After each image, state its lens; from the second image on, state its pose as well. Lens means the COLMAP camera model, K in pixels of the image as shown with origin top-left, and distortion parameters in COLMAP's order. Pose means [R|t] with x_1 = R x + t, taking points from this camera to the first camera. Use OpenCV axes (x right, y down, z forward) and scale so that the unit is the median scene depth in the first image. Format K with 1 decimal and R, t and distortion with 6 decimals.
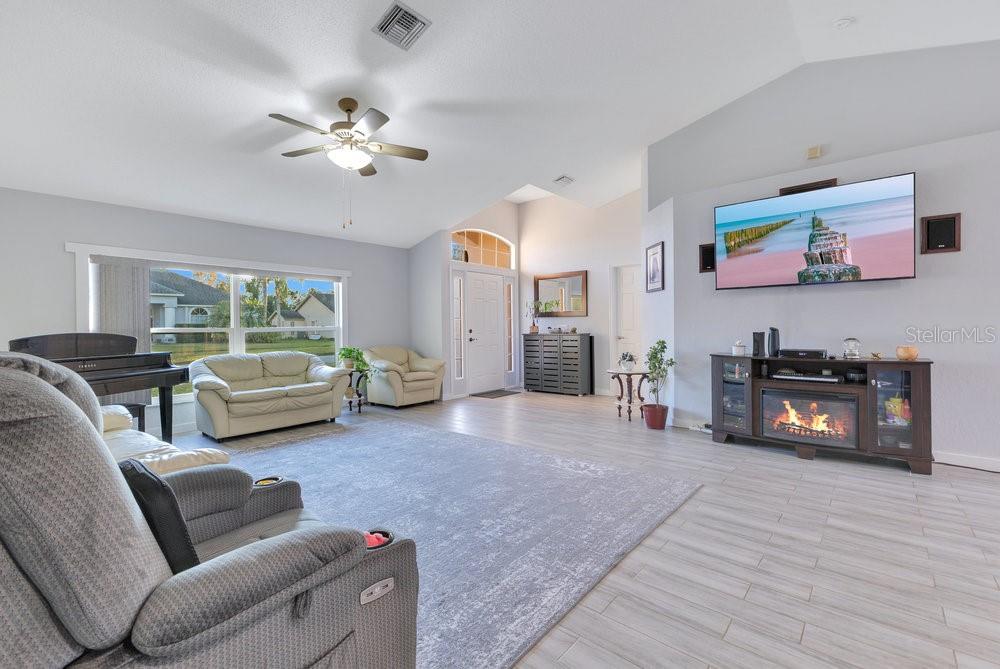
lens RADIAL K [[445.9, 0, 490.6], [0, 445.9, 343.0], [0, 0, 1]] dist [0.004724, 0.000014]
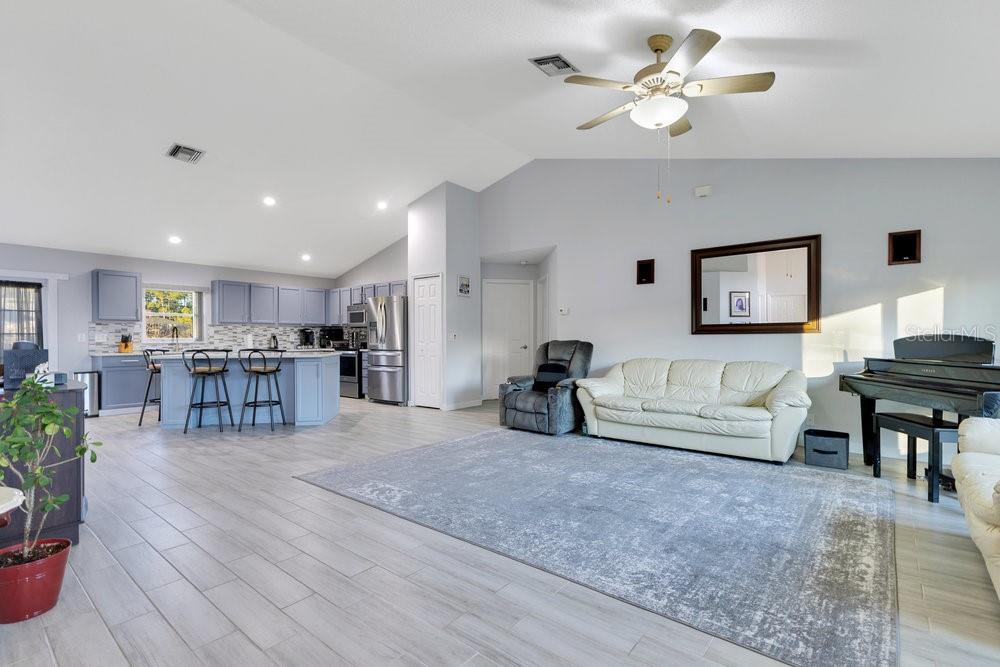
lens RADIAL K [[453.5, 0, 492.3], [0, 453.5, 338.5], [0, 0, 1]] dist [0.013936, -0.003334]
pose [[-0.999406, 0.012742, -0.032030, 0.002865], [0.011578, 0.999274, 0.036284, -0.053355], [0.032469, 0.035892, -0.998828, 1.736442]]
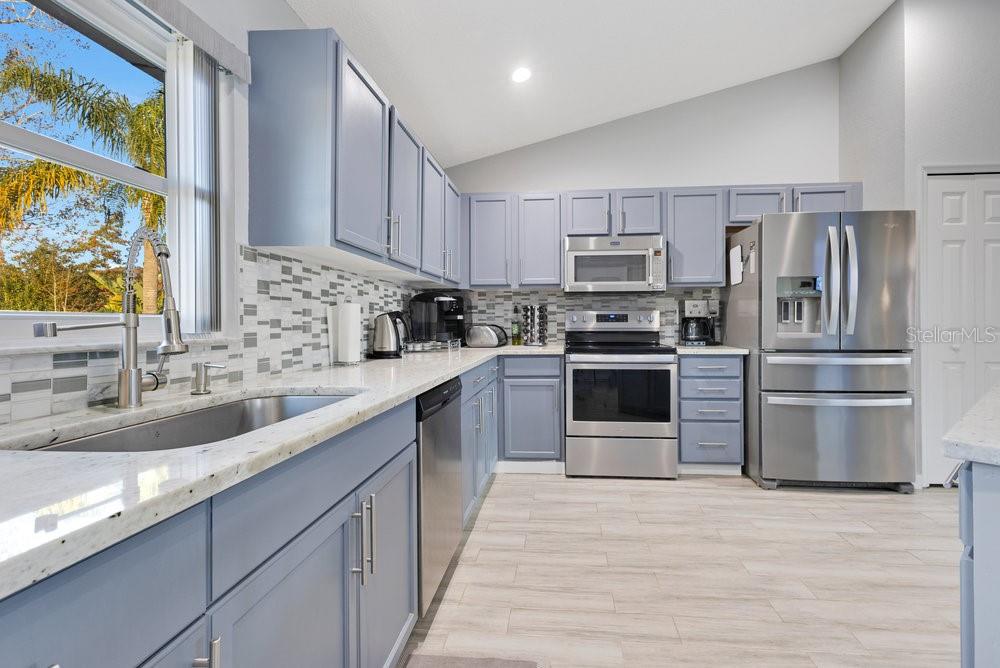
lens RADIAL K [[466.3, 0, 512.9], [0, 466.3, 321.7], [0, 0, 1]] dist [0.012052, 0.000636]
pose [[-0.808969, 0.009276, -0.587778, 1.308458], [-0.011090, 0.999457, 0.031037, -0.004507], [0.587747, 0.031626, -0.808426, 0.063316]]
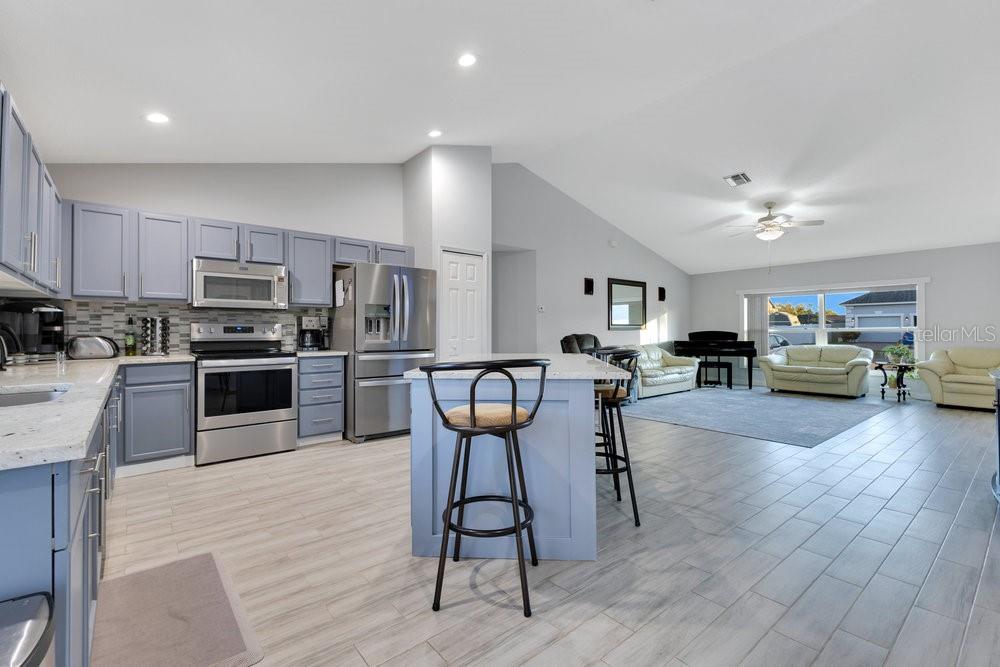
lens RADIAL K [[453.5, 0, 514.3], [0, 453.5, 327.7], [0, 0, 1]] dist [0.013936, -0.003334]
pose [[-0.134915, 0.001281, -0.990856, 1.604026], [-0.031789, 0.999479, 0.005621, -0.017614], [0.990347, 0.032257, -0.134804, 0.231248]]
